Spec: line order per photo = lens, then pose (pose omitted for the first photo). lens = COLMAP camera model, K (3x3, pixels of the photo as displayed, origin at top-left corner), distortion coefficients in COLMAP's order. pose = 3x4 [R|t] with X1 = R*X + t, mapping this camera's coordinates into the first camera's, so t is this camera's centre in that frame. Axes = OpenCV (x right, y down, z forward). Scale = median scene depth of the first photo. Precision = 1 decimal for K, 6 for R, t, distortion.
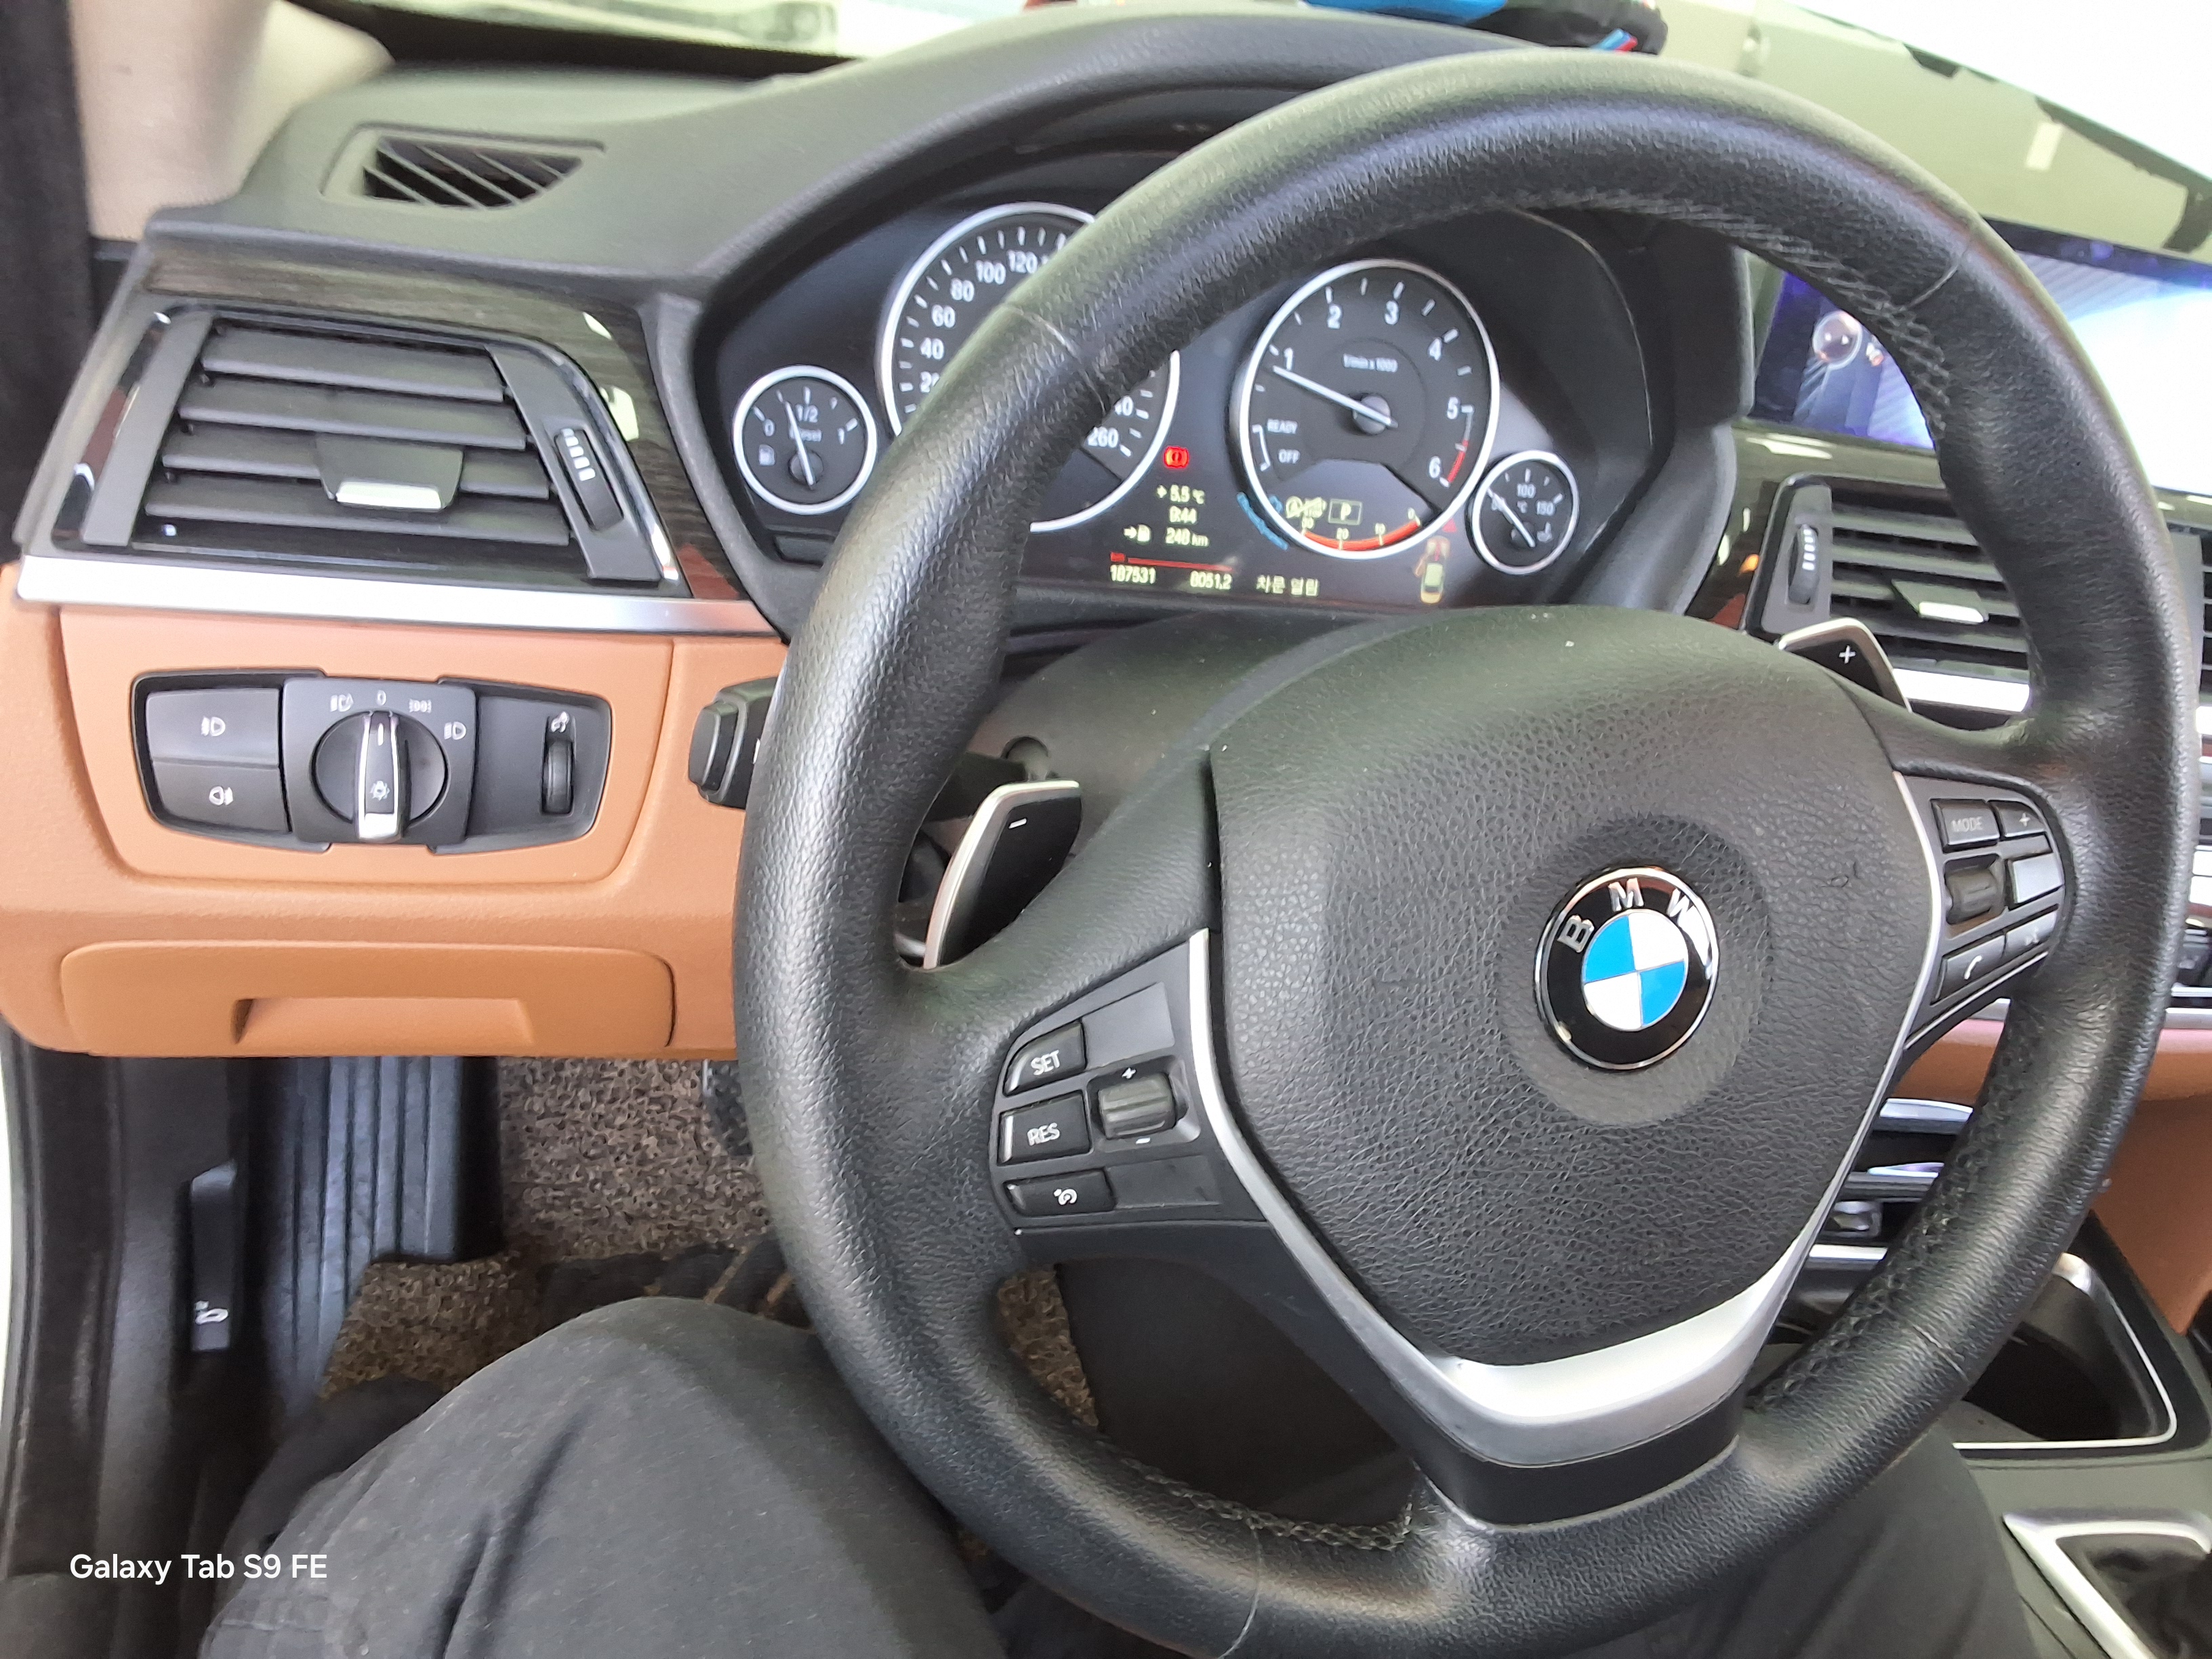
lens RADIAL K [[1744.4, 0, 1106.1], [0, 1744.4, 863.0], [0, 0, 1]] dist [0.142878, -0.244946]
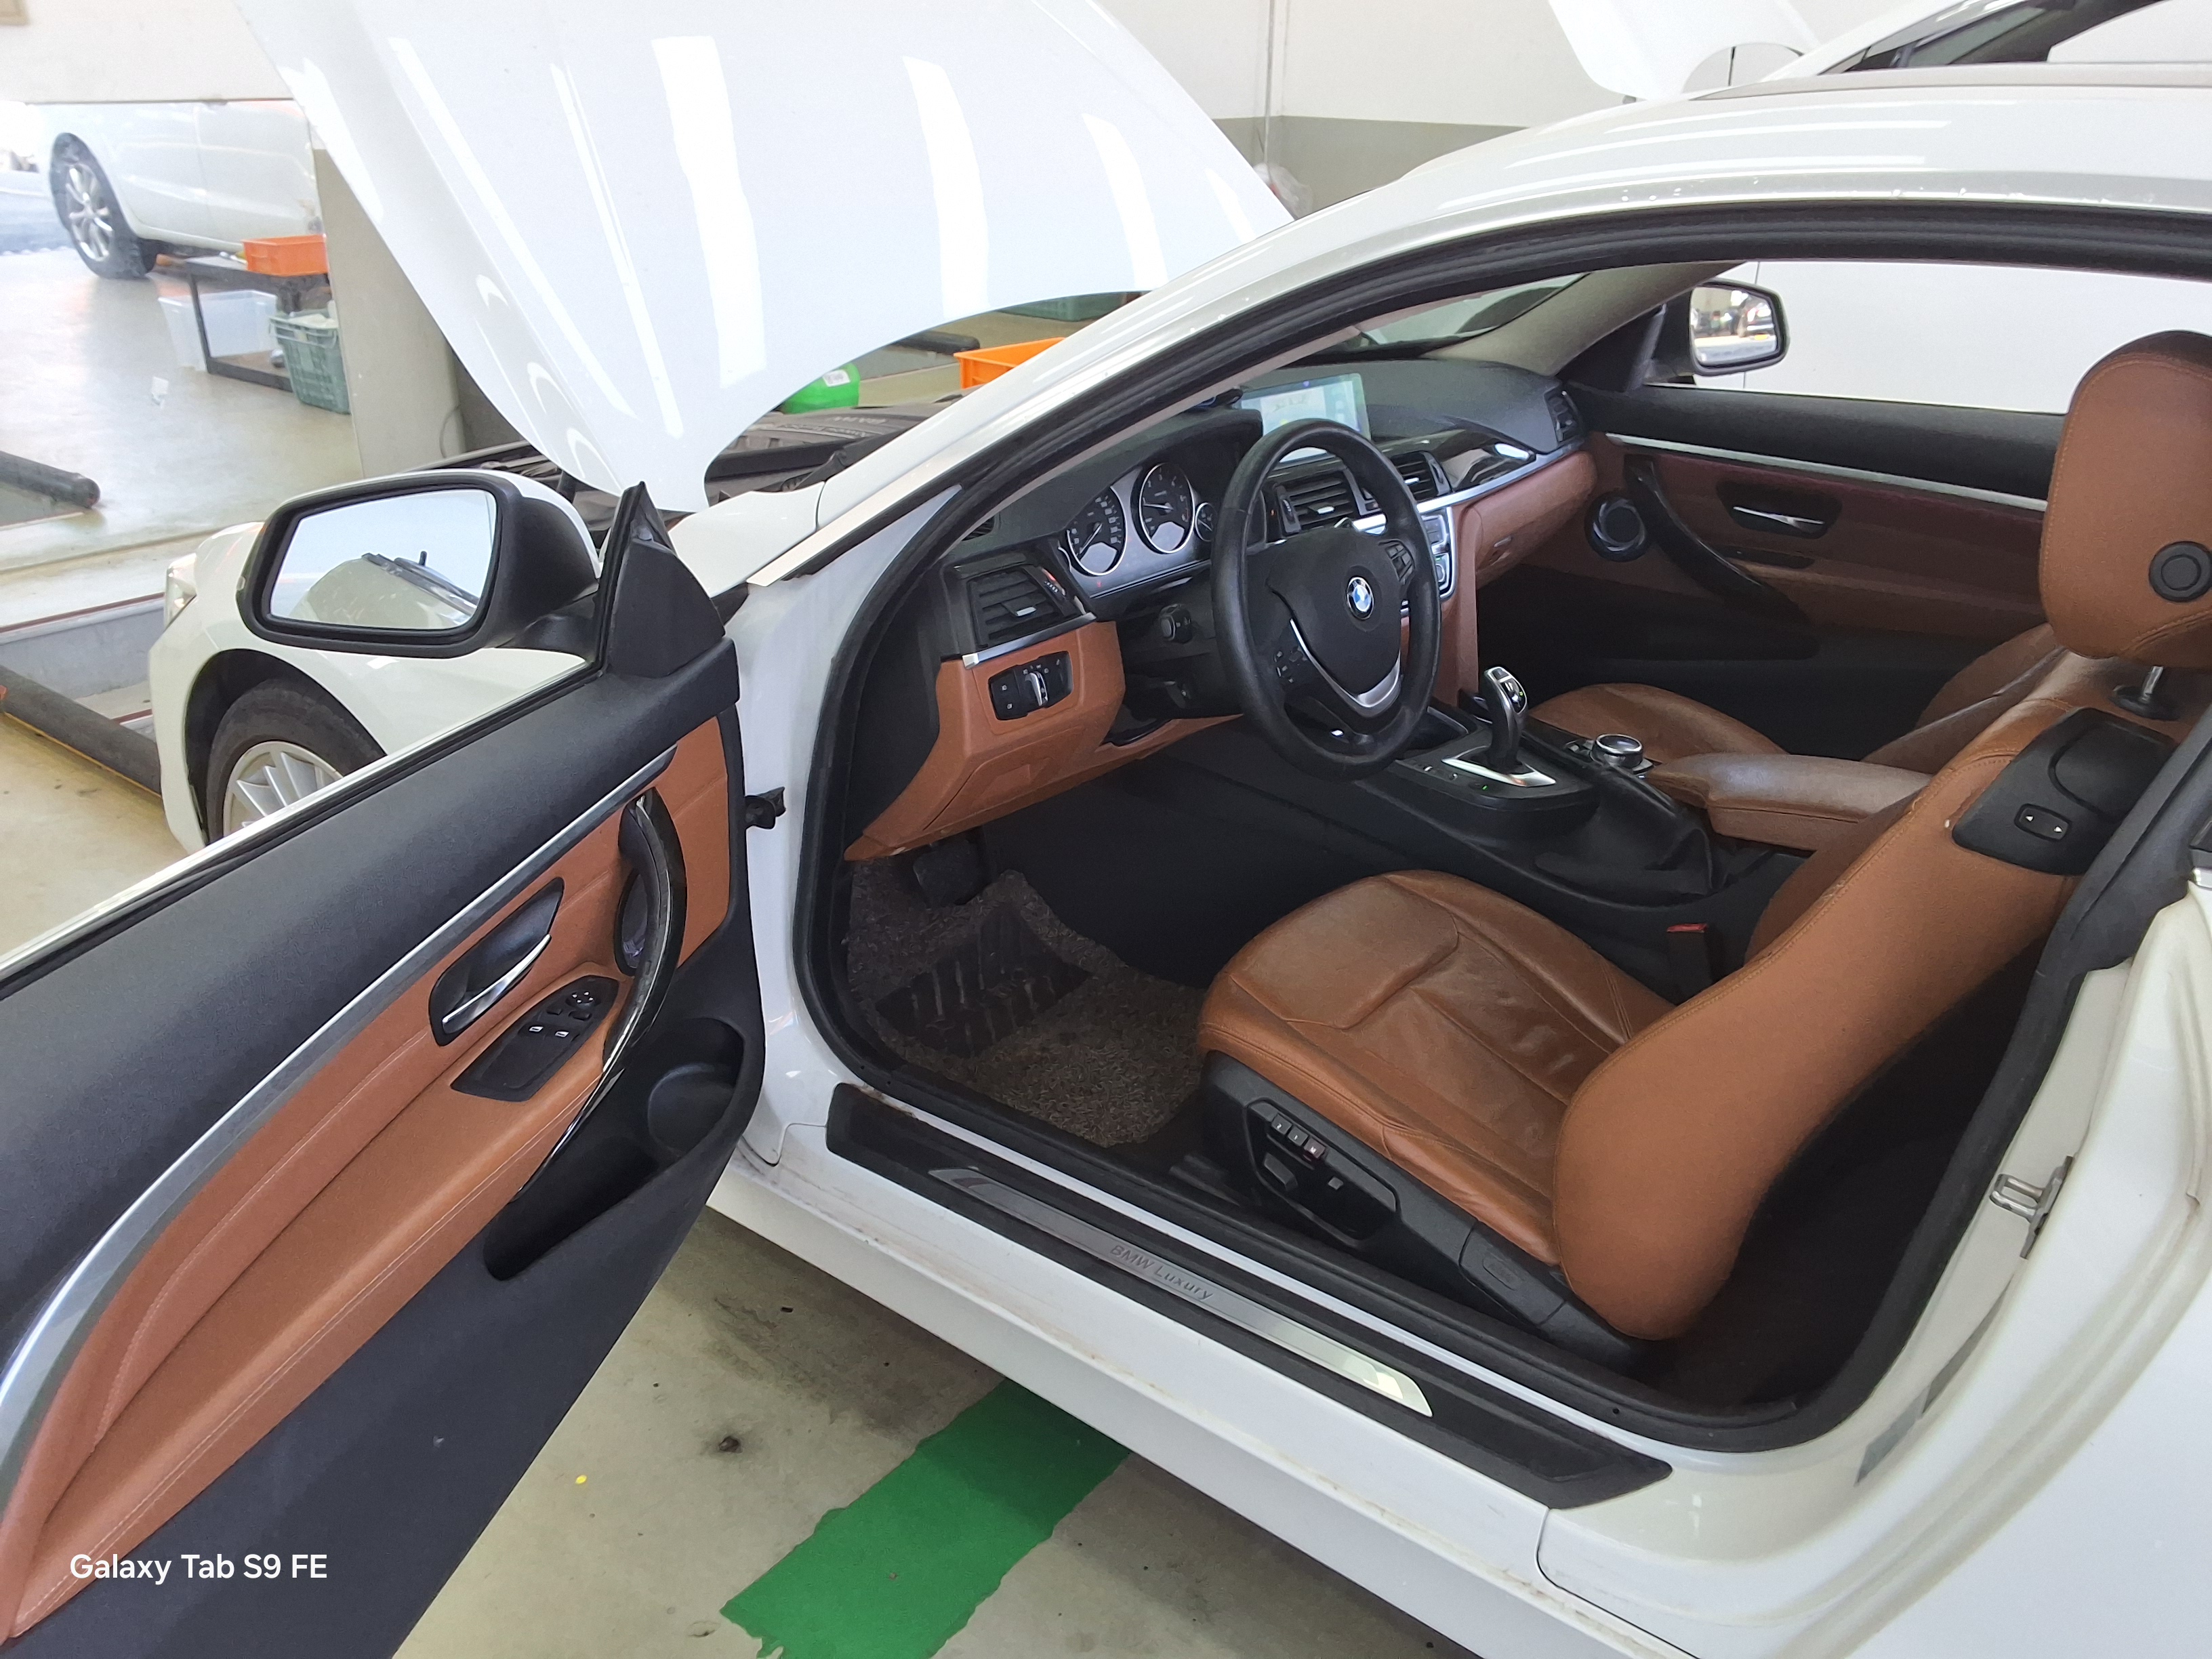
lens RADIAL K [[1744.4, 0, 1106.1], [0, 1744.4, 863.0], [0, 0, 1]] dist [0.142878, -0.244946]
pose [[0.821385, -0.394339, 0.412096, -1.520603], [0.399665, 0.913386, 0.077419, 0.043507], [-0.406932, 0.101110, 0.907845, -1.795924]]
